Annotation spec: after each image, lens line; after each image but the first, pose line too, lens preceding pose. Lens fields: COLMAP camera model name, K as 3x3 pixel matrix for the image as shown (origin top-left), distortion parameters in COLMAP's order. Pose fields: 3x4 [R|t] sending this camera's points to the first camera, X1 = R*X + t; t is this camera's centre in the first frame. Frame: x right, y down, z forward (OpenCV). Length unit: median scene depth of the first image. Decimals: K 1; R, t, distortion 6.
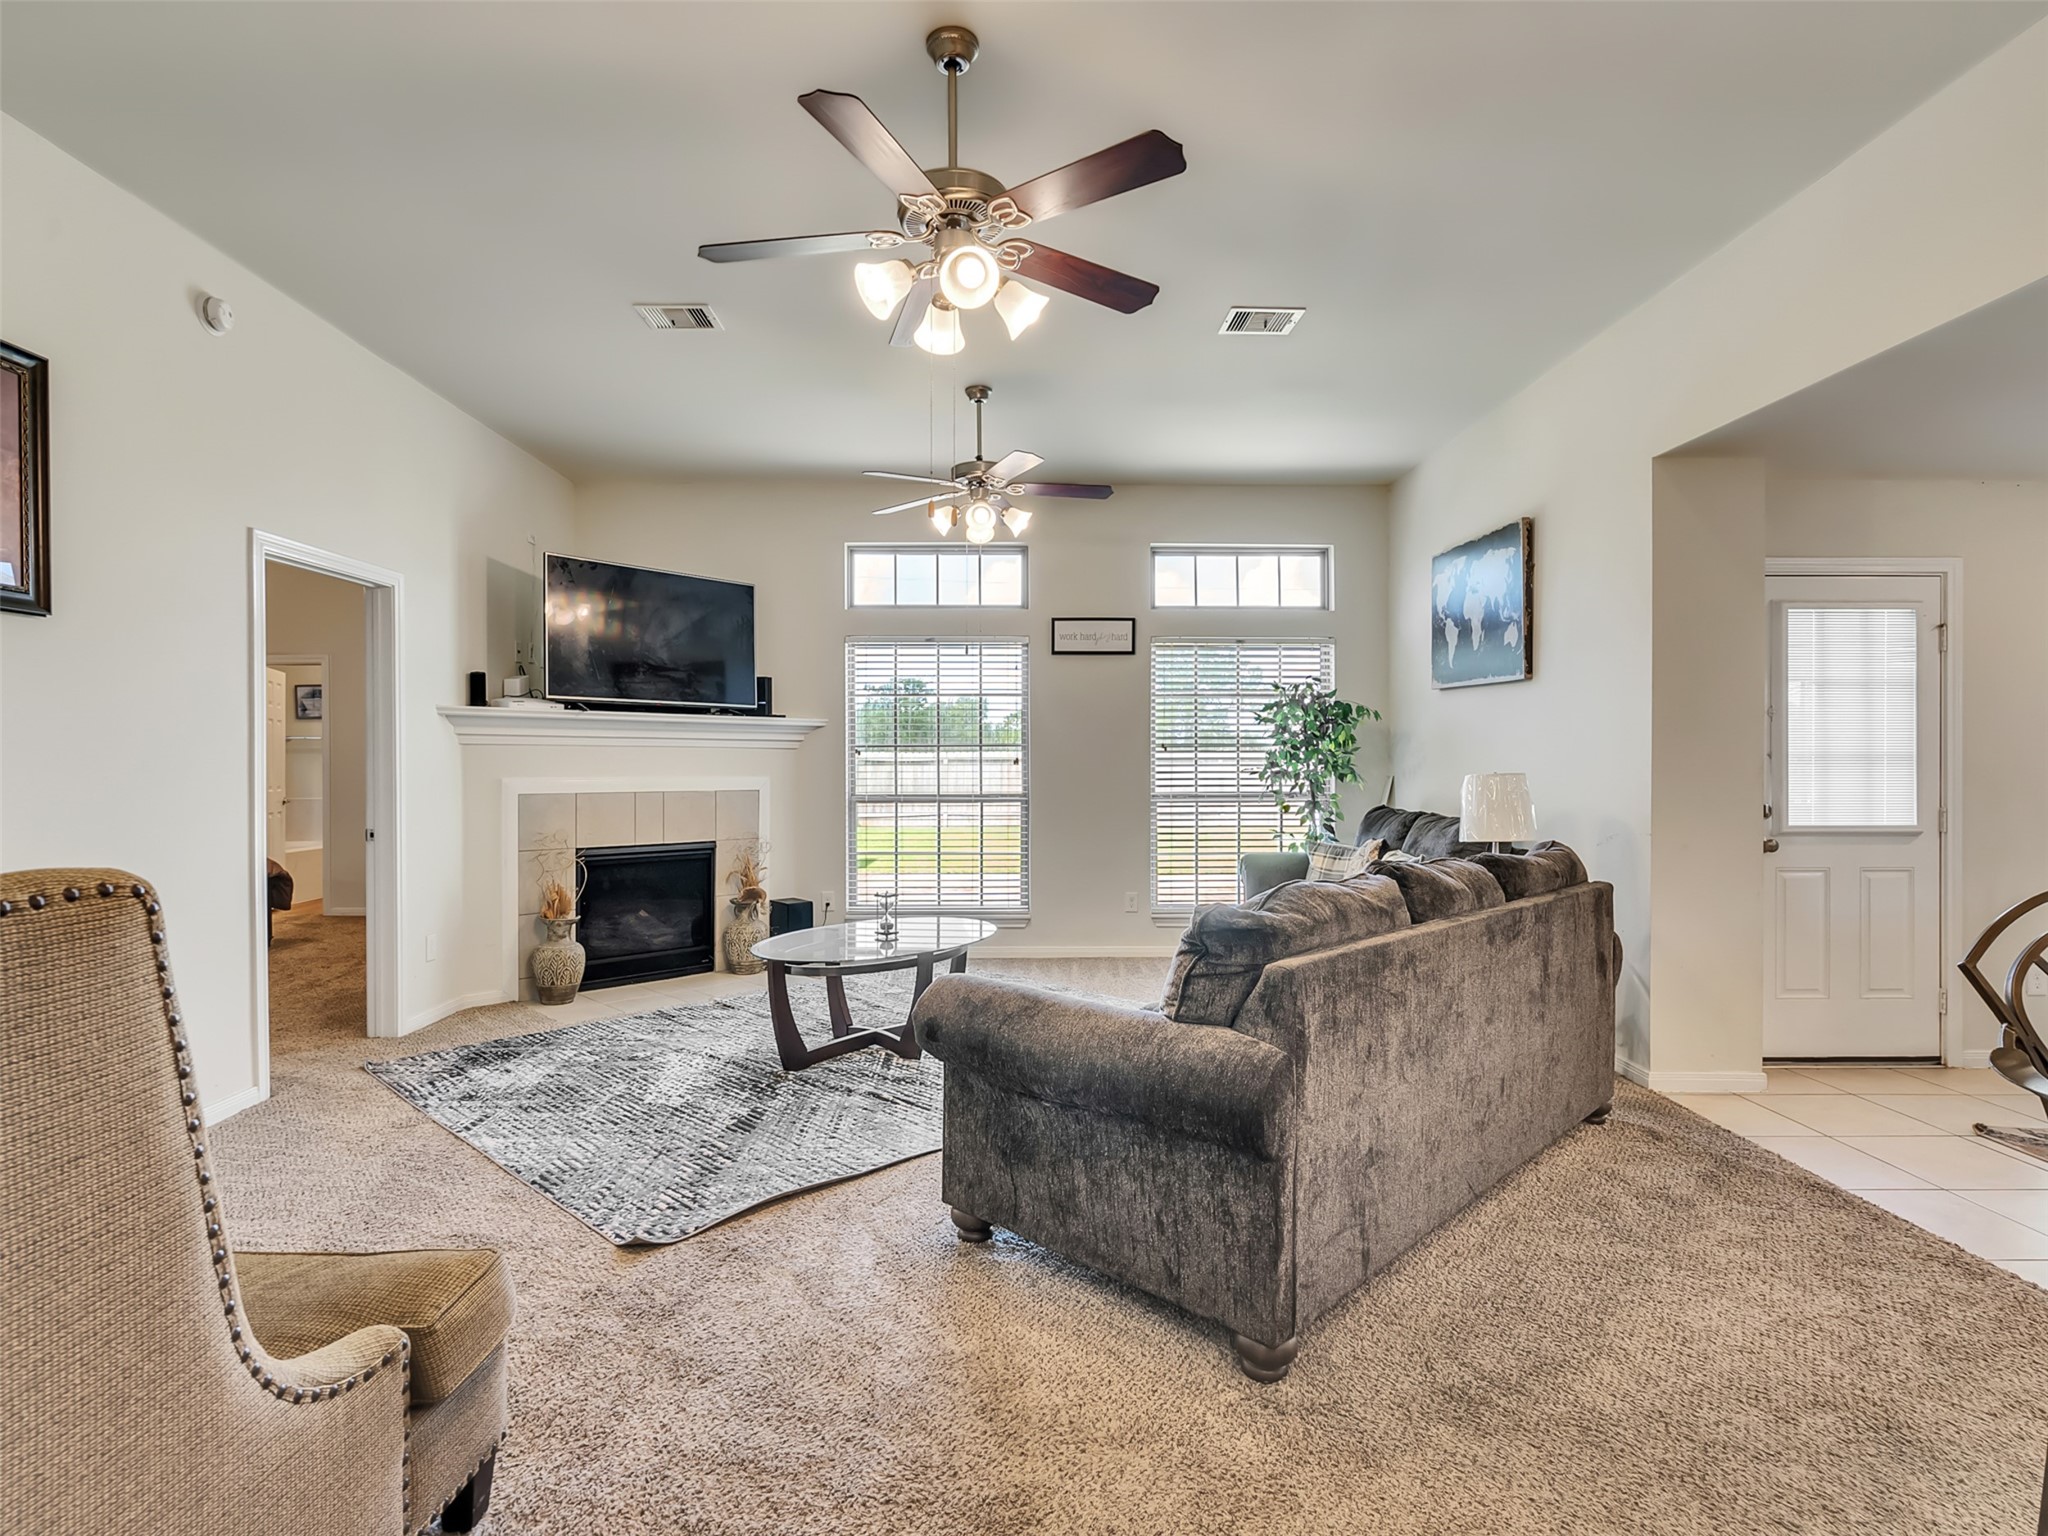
lens RADIAL K [[1048.6, 0, 1010.8], [0, 1048.6, 765.9], [0, 0, 1]] dist [-0.007734, 0.006218]
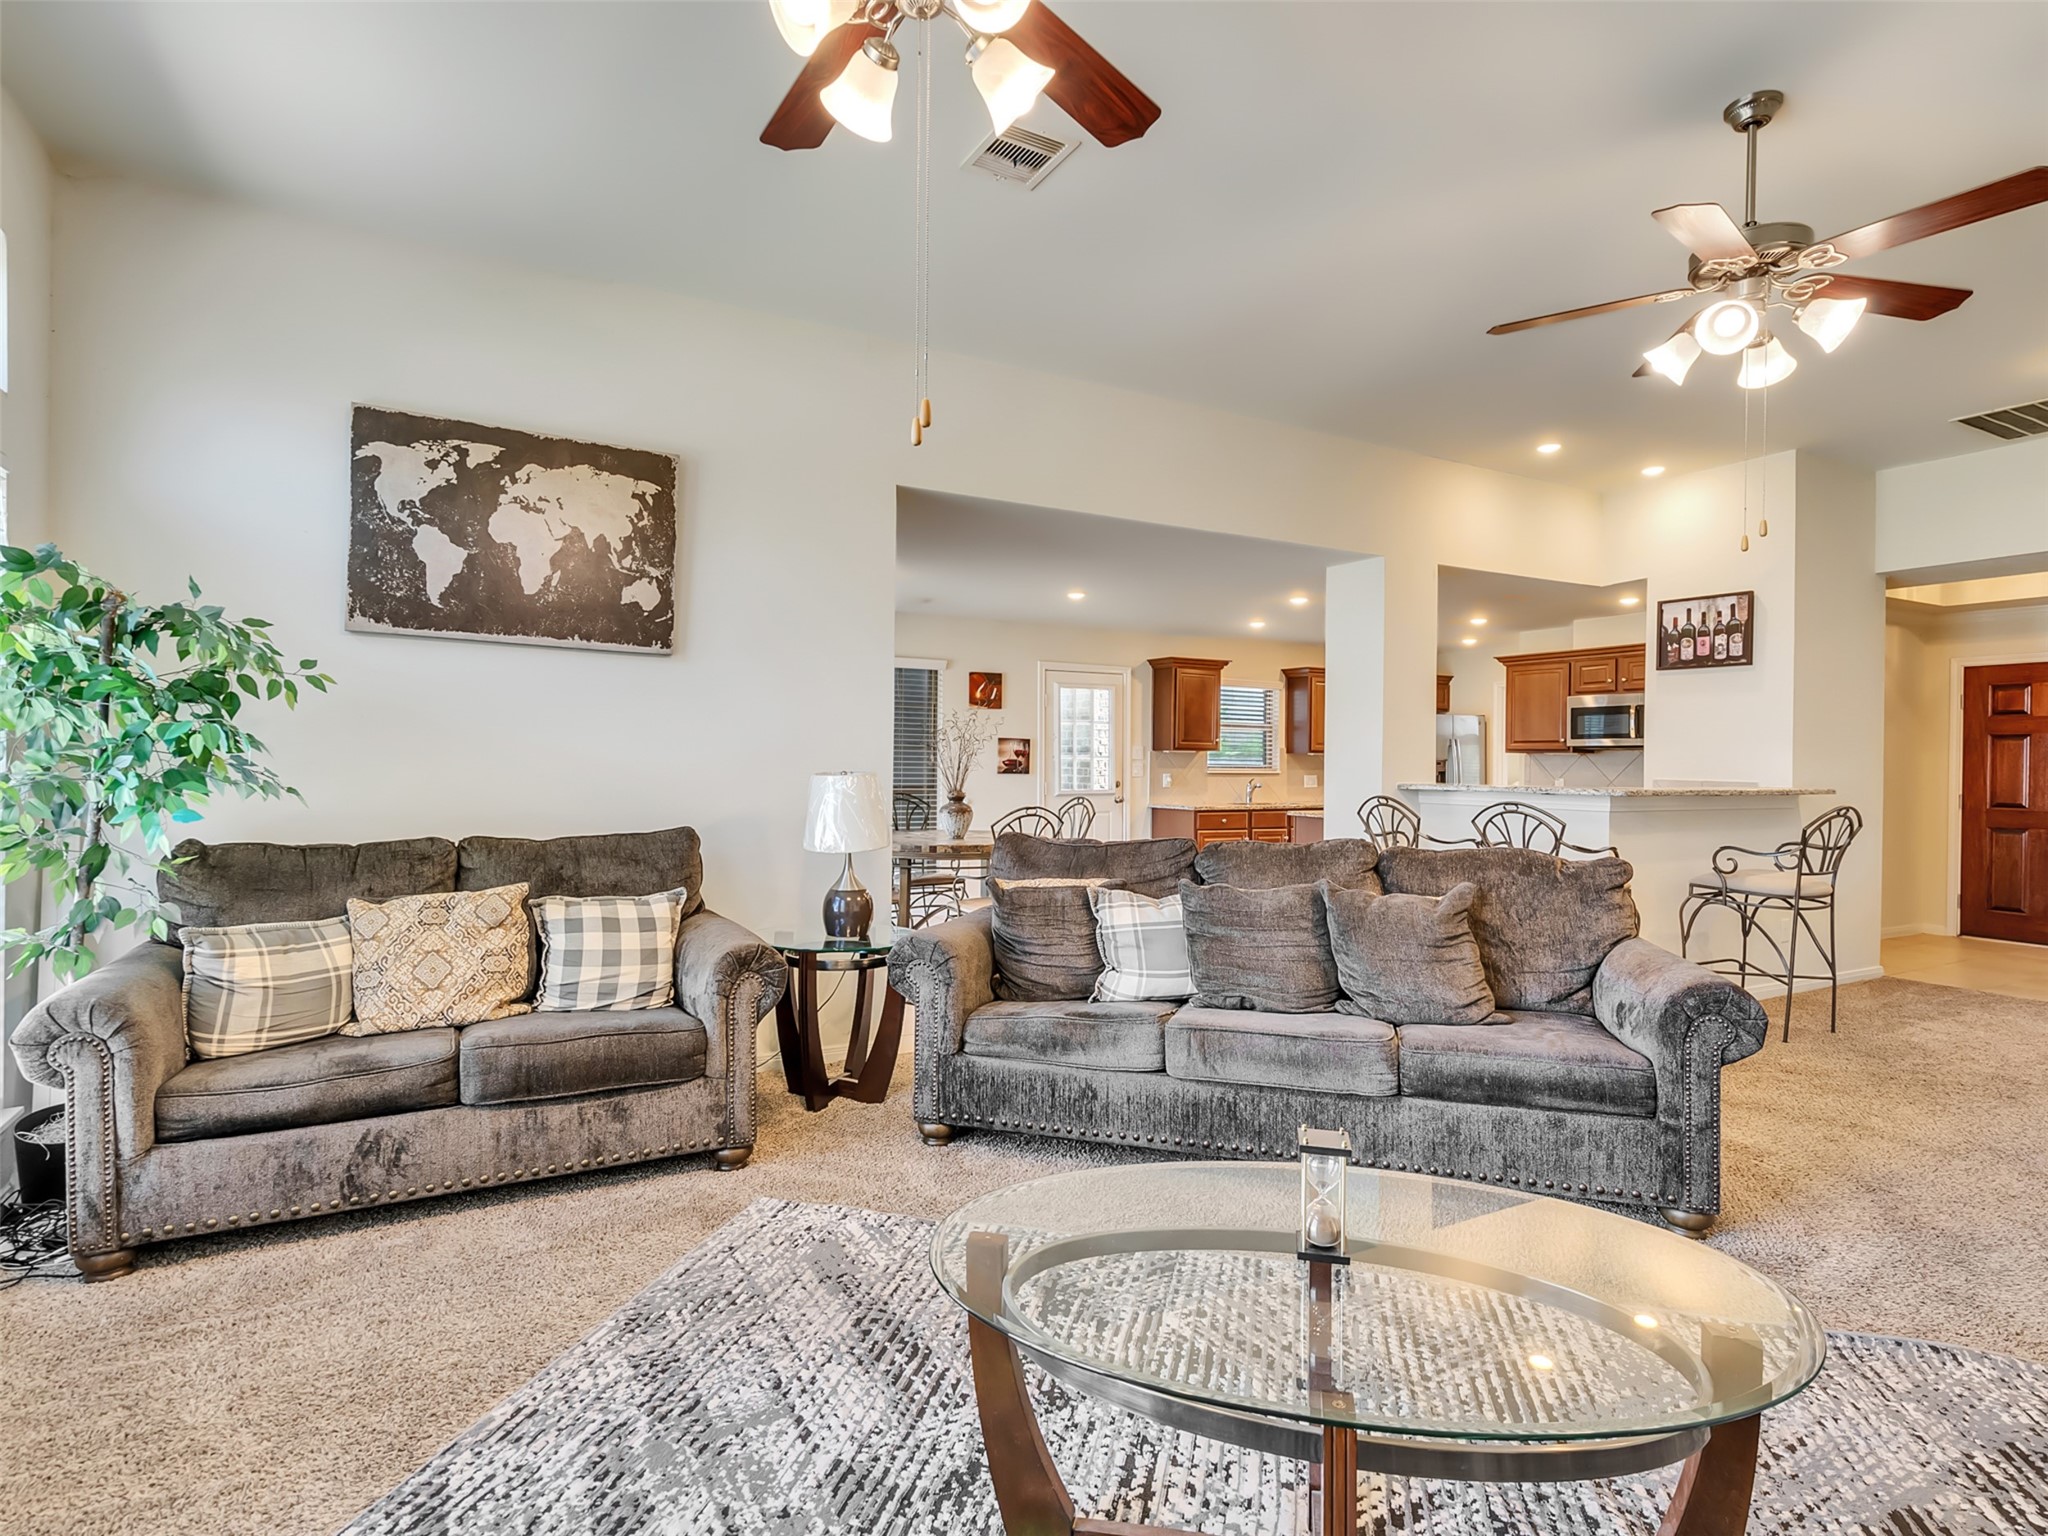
lens RADIAL K [[1048.6, 0, 1010.8], [0, 1048.6, 765.9], [0, 0, 1]] dist [-0.007734, 0.006218]
pose [[-0.468505, -0.009213, 0.883413, -0.291633], [-0.005202, 0.999957, 0.007670, -0.004163], [-0.883446, -0.001002, -0.468533, 0.968340]]
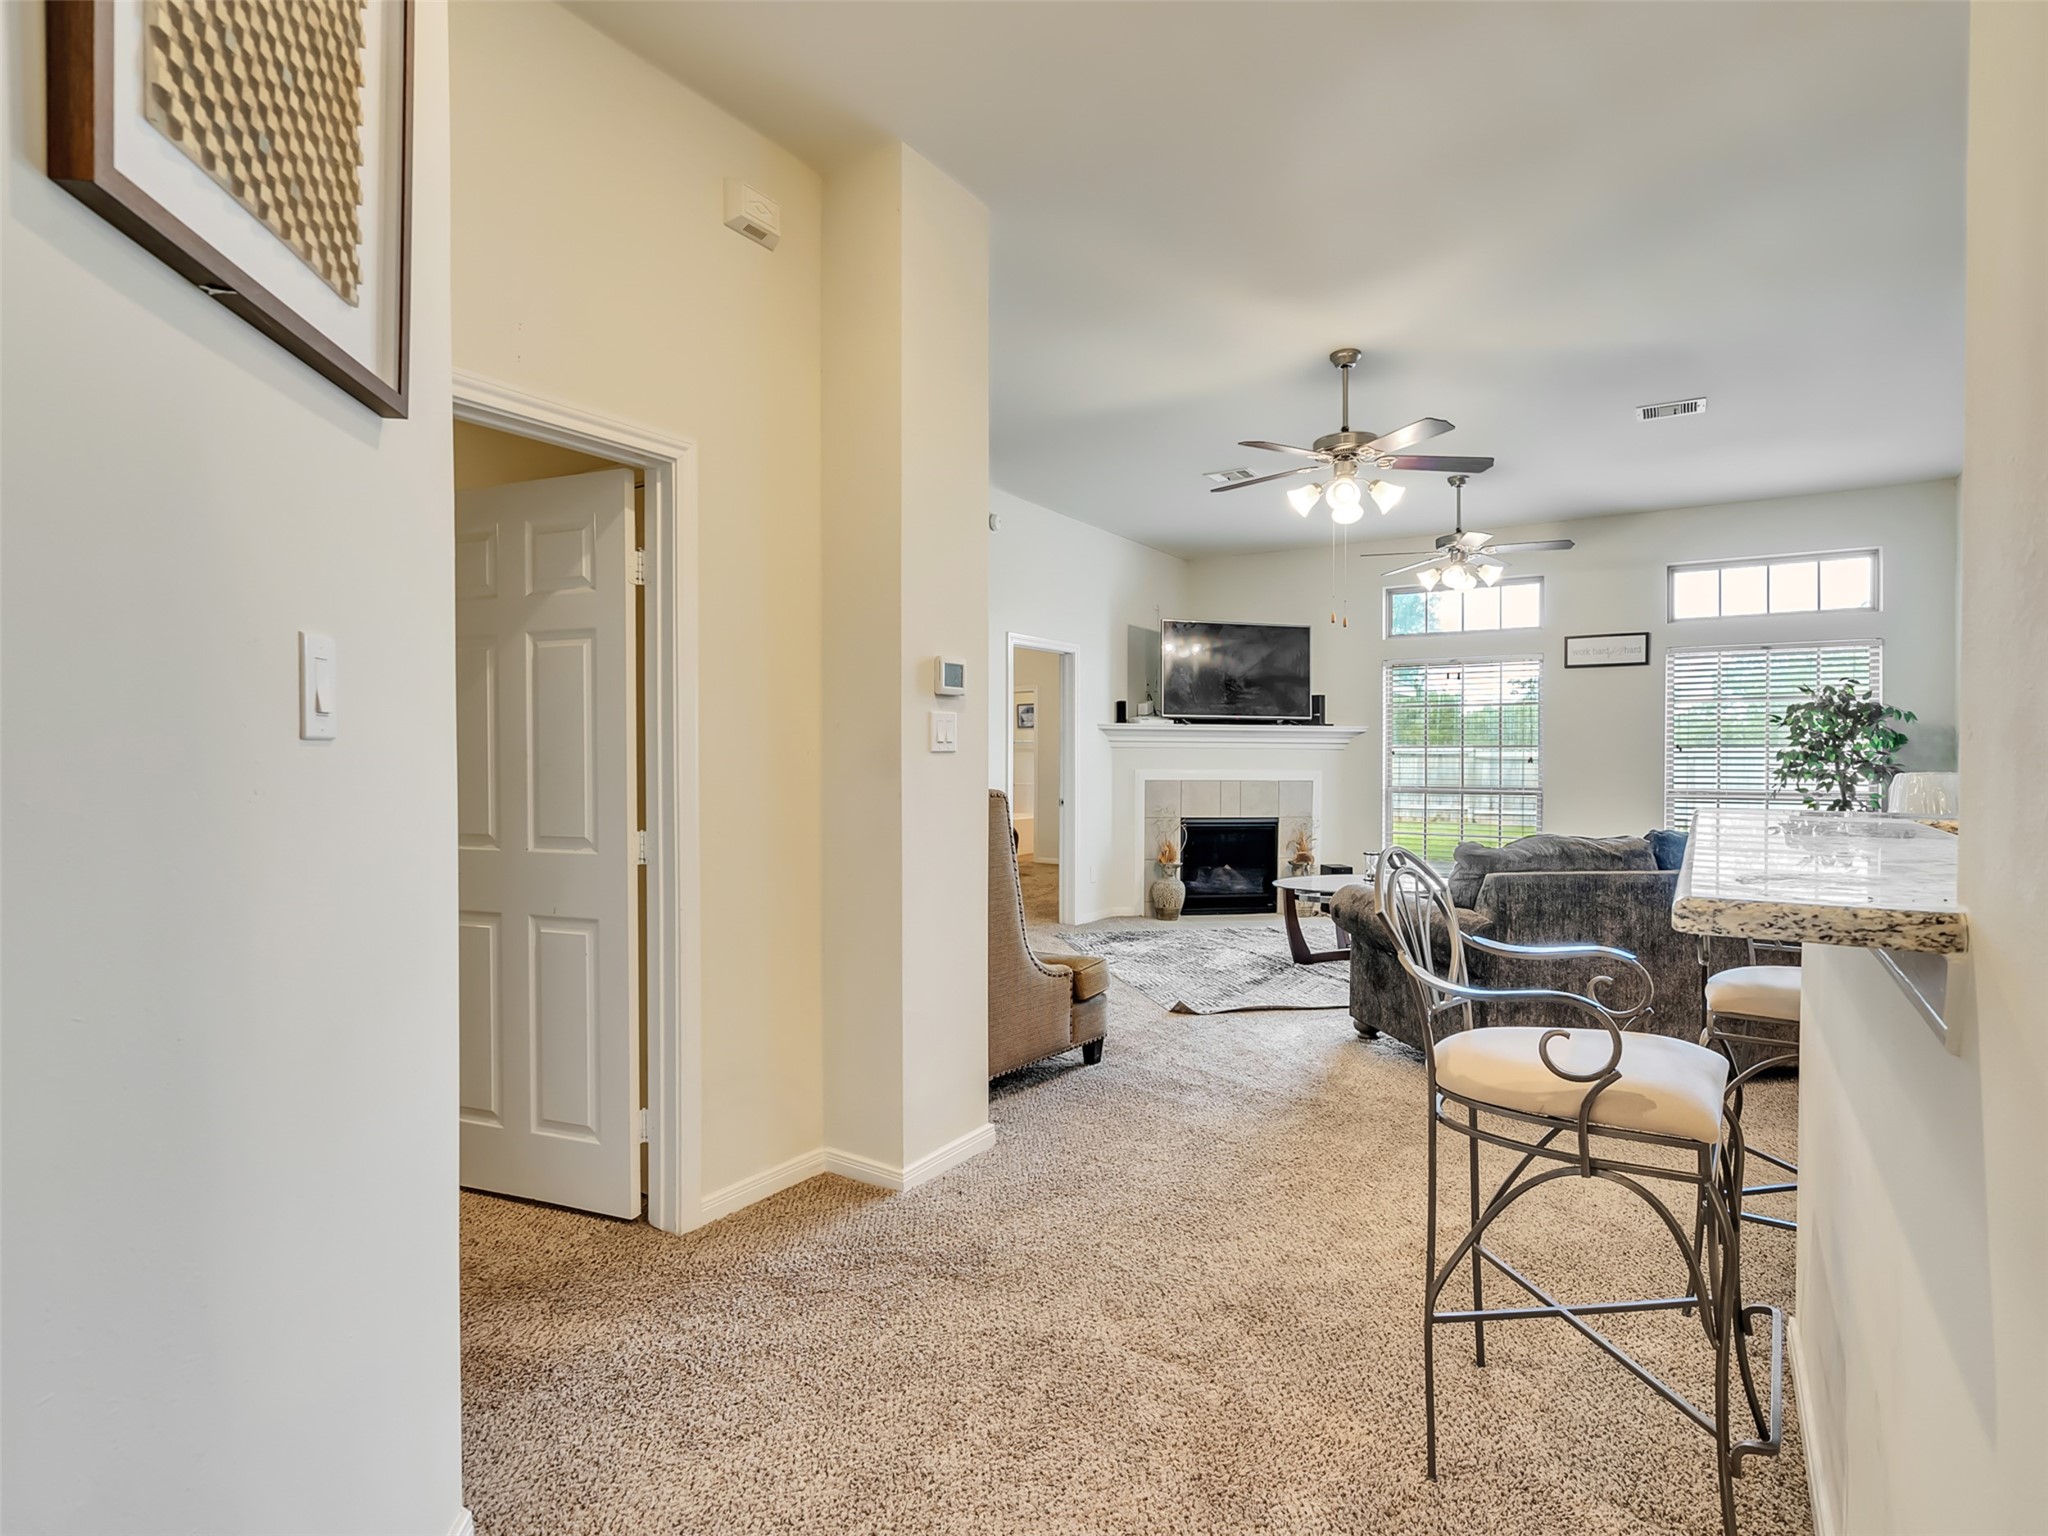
lens RADIAL K [[1048.6, 0, 1010.8], [0, 1048.6, 765.9], [0, 0, 1]] dist [-0.007734, 0.006218]
pose [[0.826853, 0.007852, -0.562364, 0.211246], [-0.006213, 0.999969, 0.004826, 0.000126], [0.562384, -0.000496, 0.826876, -0.346634]]
